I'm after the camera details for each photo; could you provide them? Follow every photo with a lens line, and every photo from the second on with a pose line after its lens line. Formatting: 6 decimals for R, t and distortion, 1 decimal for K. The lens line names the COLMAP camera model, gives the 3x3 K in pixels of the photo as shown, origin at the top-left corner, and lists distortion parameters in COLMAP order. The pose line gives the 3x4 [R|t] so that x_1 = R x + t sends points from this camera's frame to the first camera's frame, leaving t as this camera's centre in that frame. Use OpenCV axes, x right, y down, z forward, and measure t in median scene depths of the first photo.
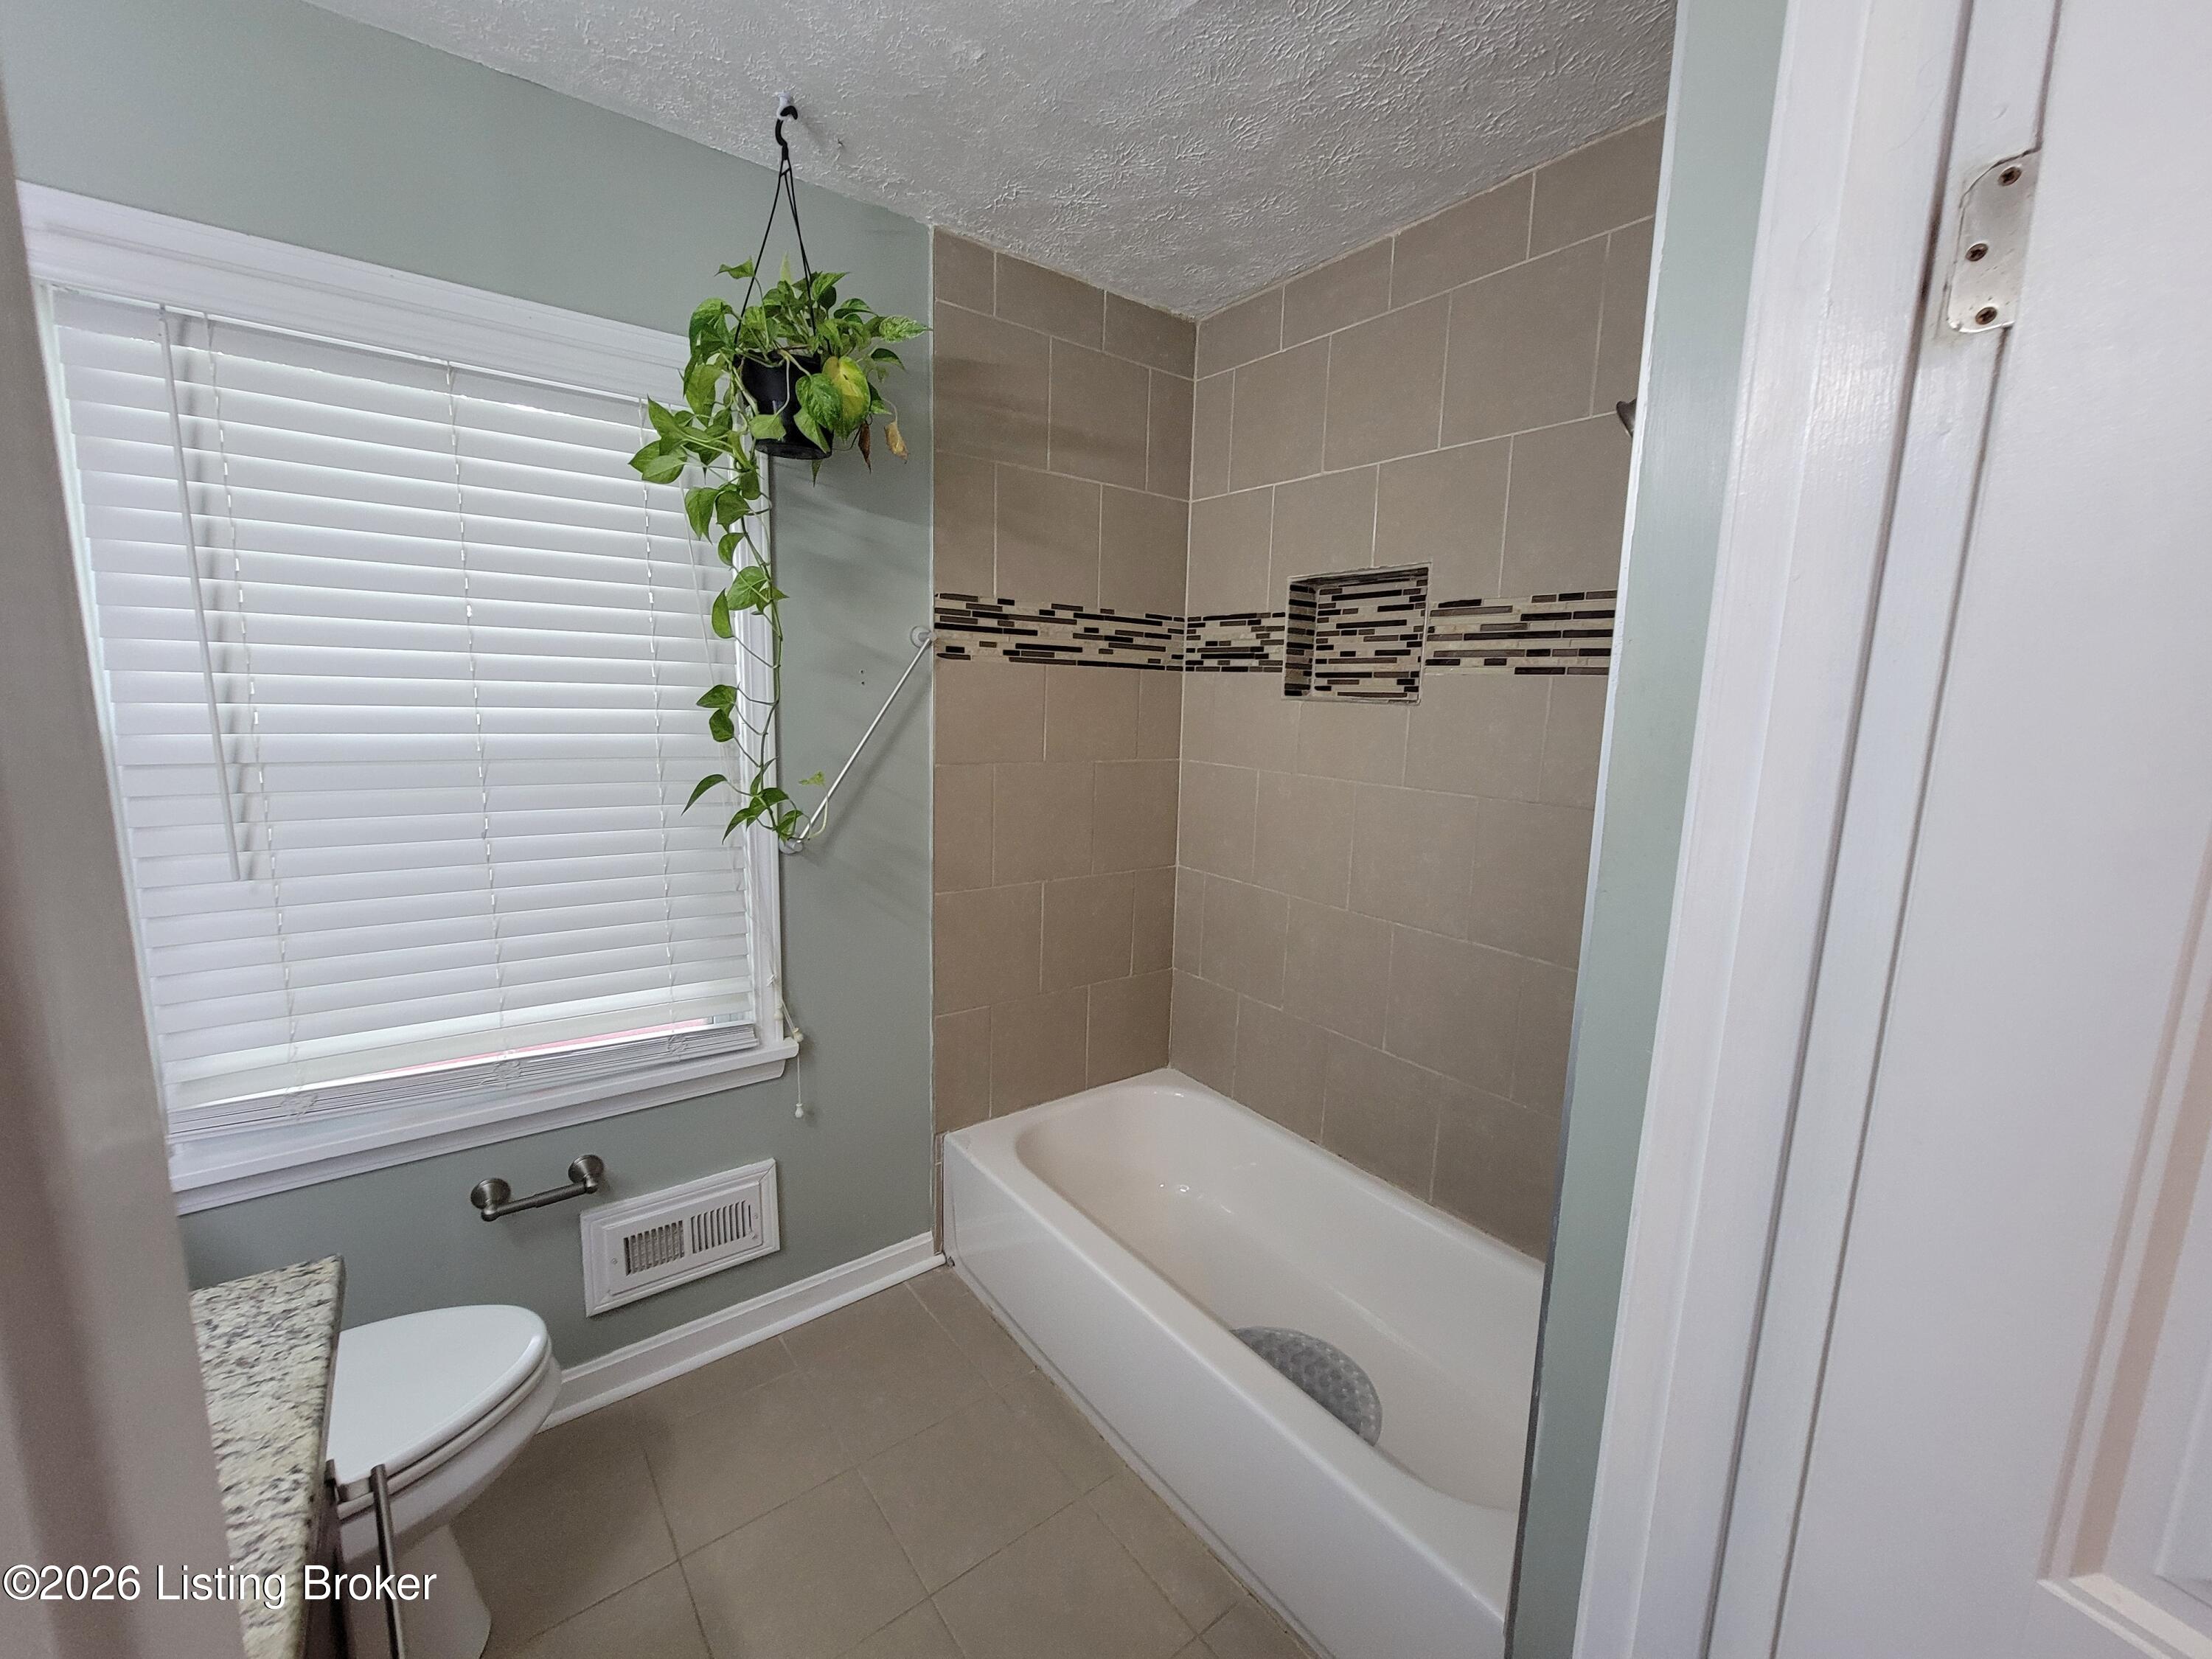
lens RADIAL K [[897.8, 0, 1103.1], [0, 897.8, 826.2], [0, 0, 1]] dist [0.000604, 0.000352]
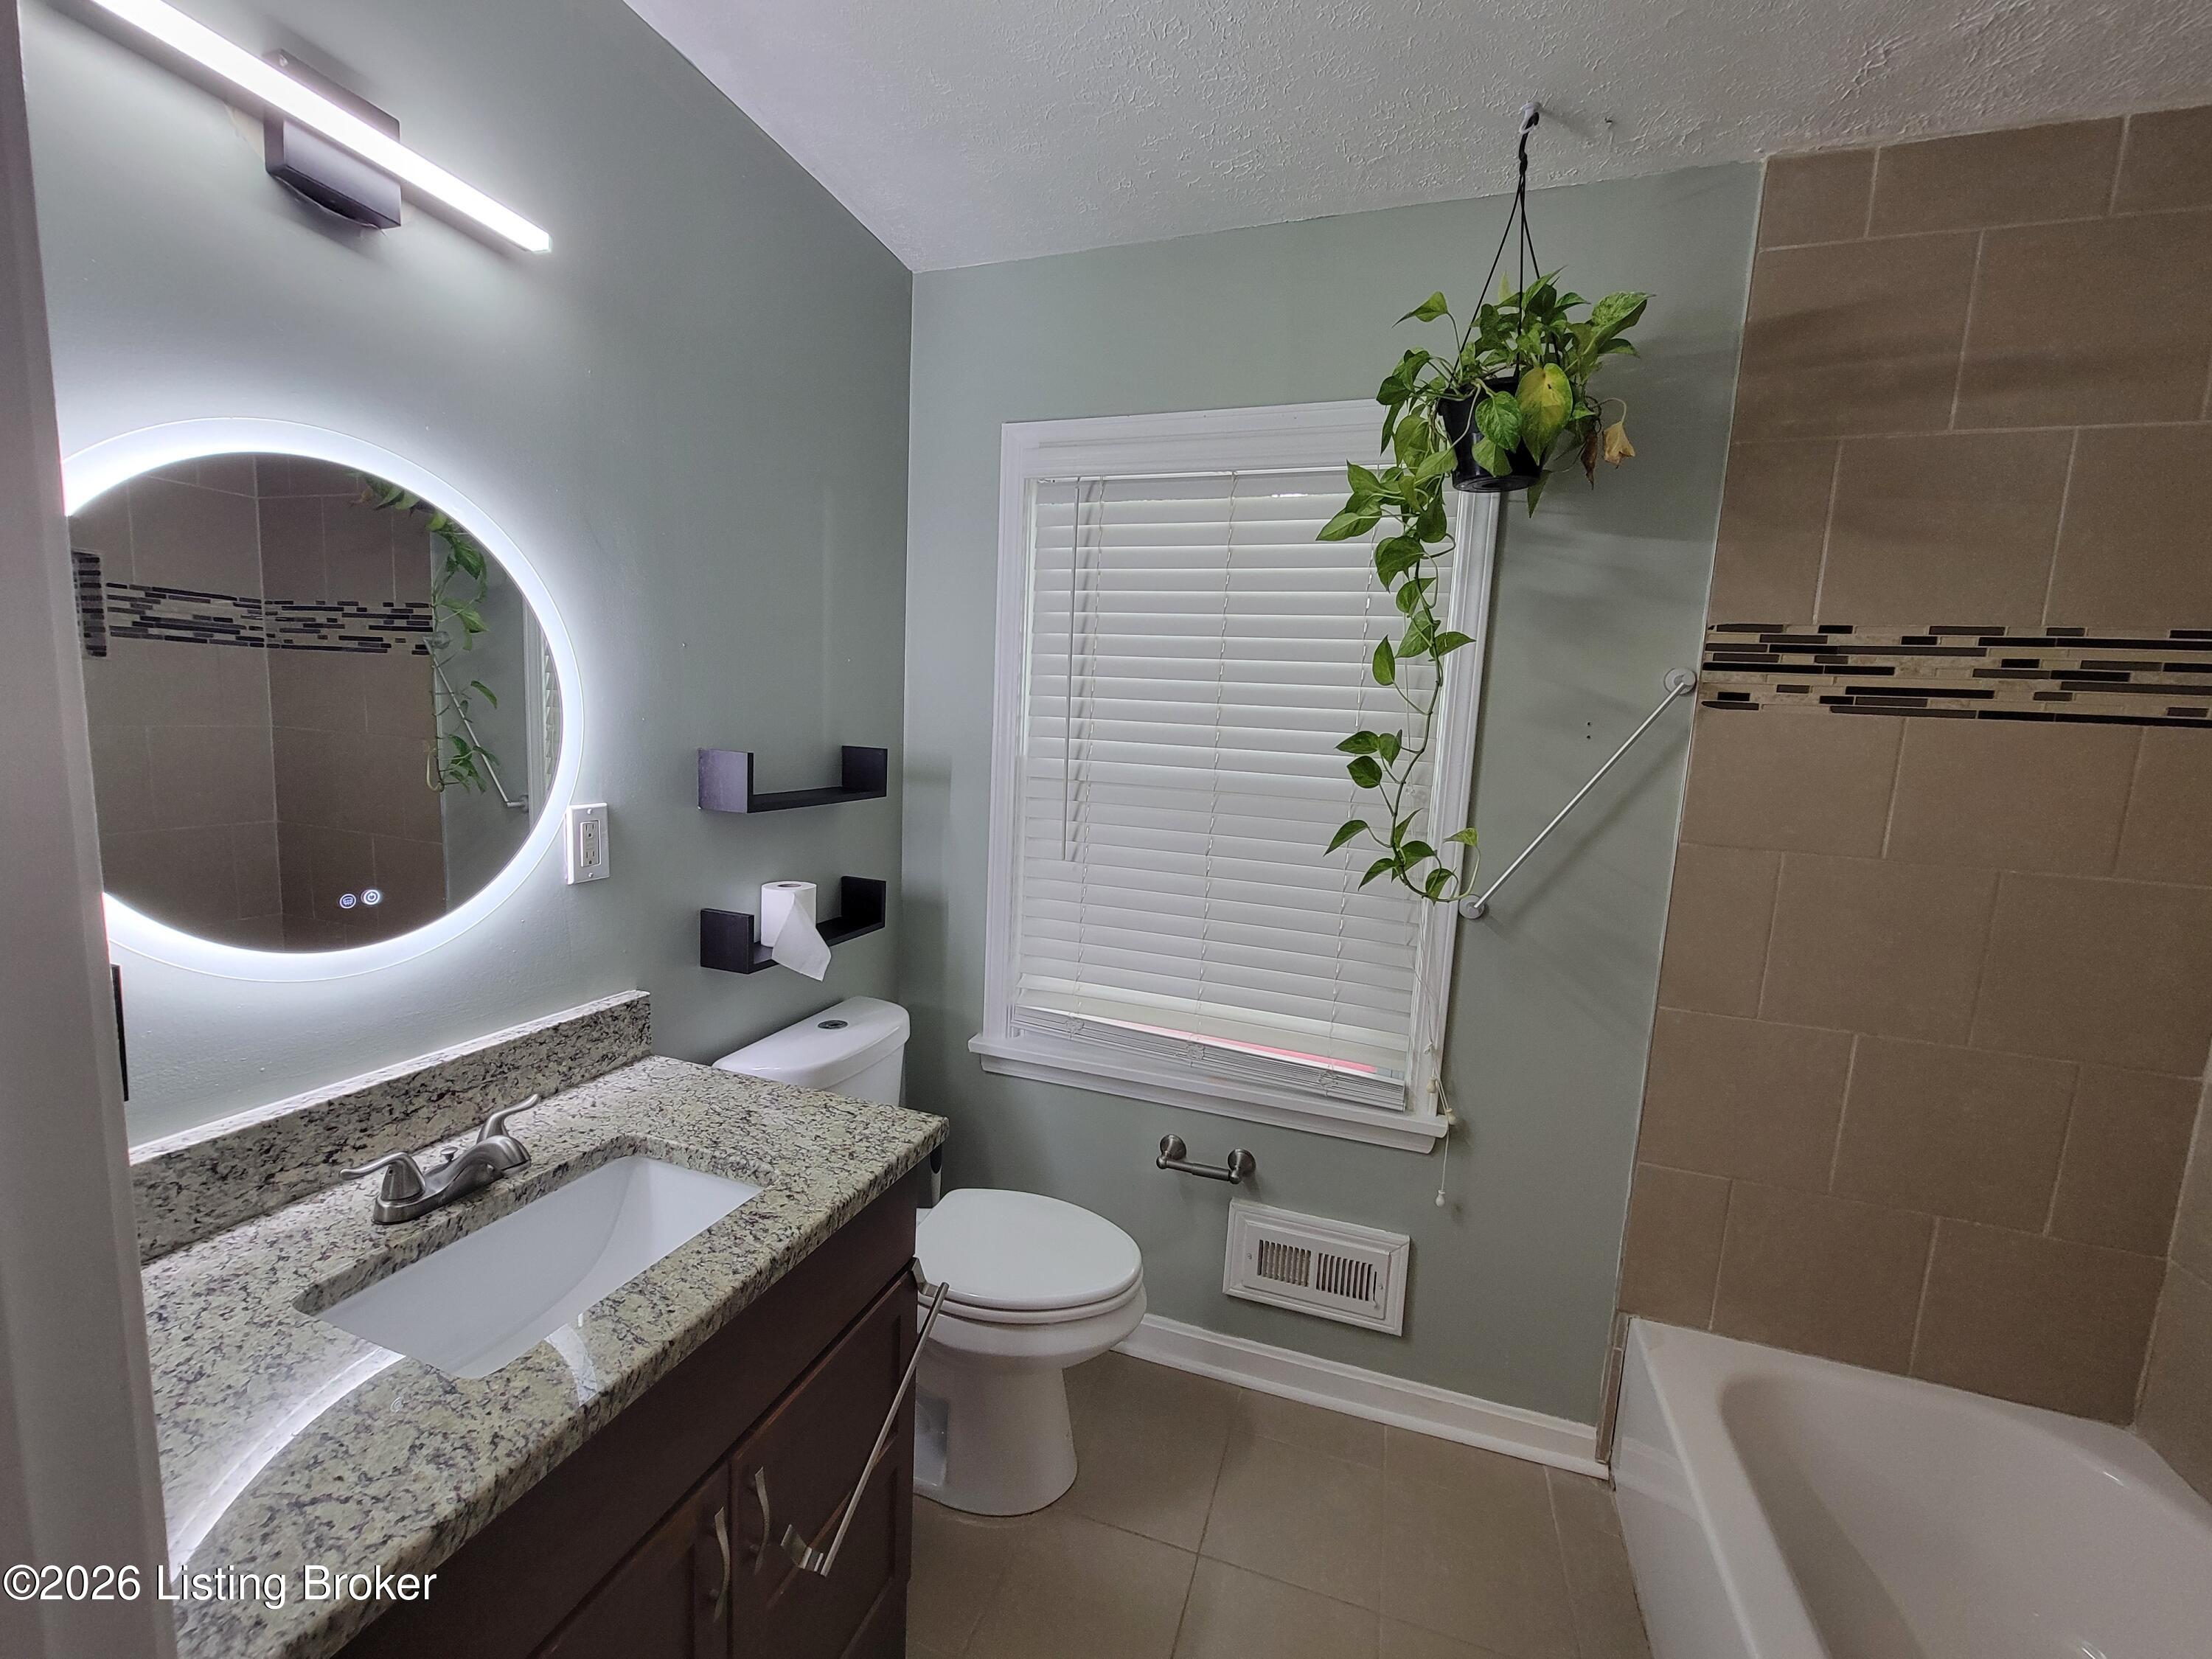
lens RADIAL K [[896.6, 0, 1106.0], [0, 896.6, 829.5], [0, 0, 1]] dist [0.000478, 0.000327]
pose [[0.564656, 0.100159, -0.819226, 0.178115], [-0.156206, 0.987638, 0.013084, -0.012844], [0.810409, 0.120580, 0.573321, 0.154127]]
